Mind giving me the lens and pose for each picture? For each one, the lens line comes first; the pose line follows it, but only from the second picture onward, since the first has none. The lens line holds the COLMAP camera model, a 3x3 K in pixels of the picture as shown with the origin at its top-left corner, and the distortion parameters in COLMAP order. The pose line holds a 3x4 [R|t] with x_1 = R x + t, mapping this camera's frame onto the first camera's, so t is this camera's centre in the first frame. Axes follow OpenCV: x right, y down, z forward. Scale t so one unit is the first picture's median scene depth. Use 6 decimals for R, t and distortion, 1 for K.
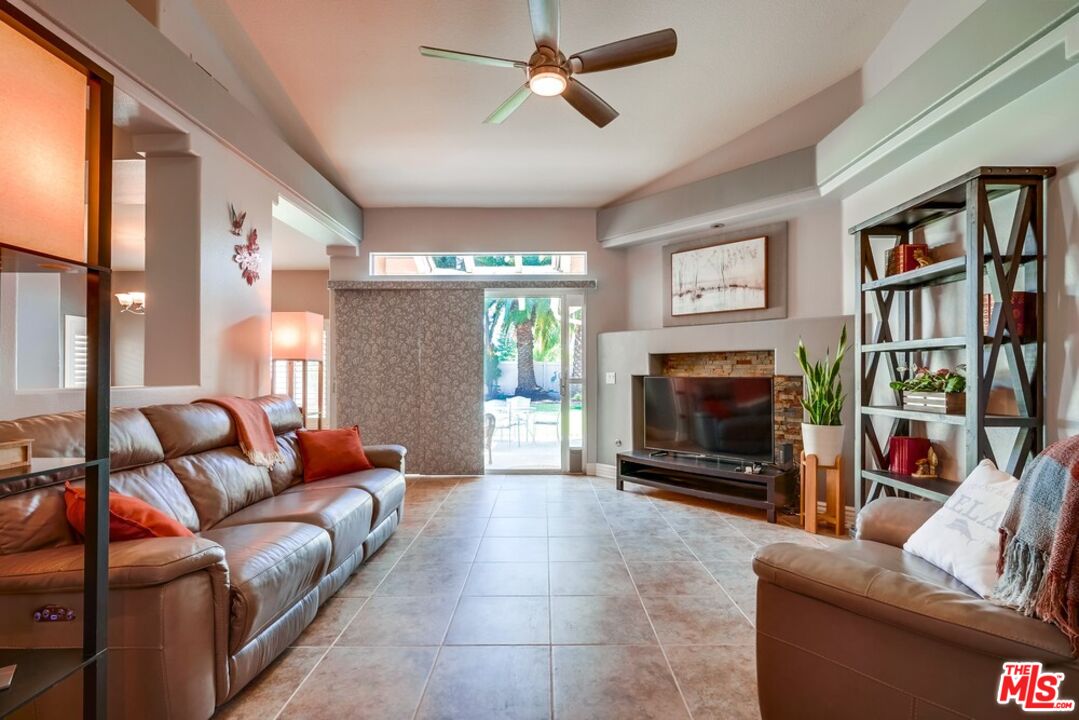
lens RADIAL K [[493.9, 0, 544.5], [0, 493.9, 369.0], [0, 0, 1]] dist [-0.003225, -0.000076]
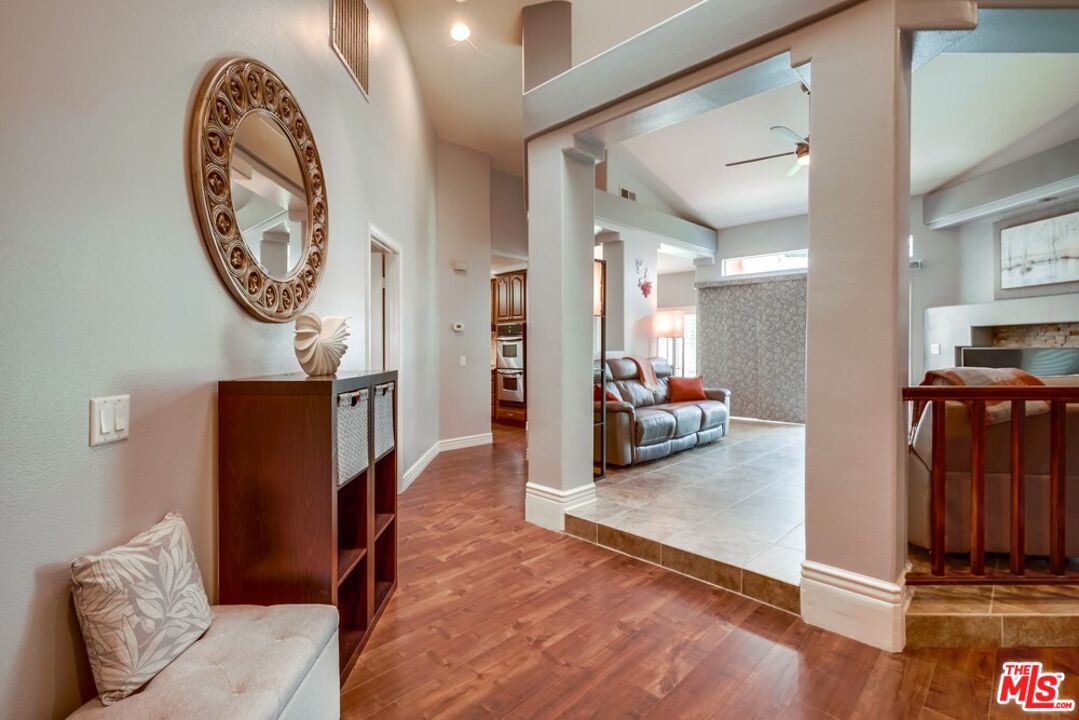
lens RADIAL K [[493.9, 0, 540.5], [0, 493.9, 351.6], [0, 0, 1]] dist [-0.003225, -0.000076]
pose [[0.719427, 0.007210, -0.694531, 0.305591], [0.008728, 0.999773, 0.019419, -0.005576], [0.694513, -0.020033, 0.719201, -0.461056]]
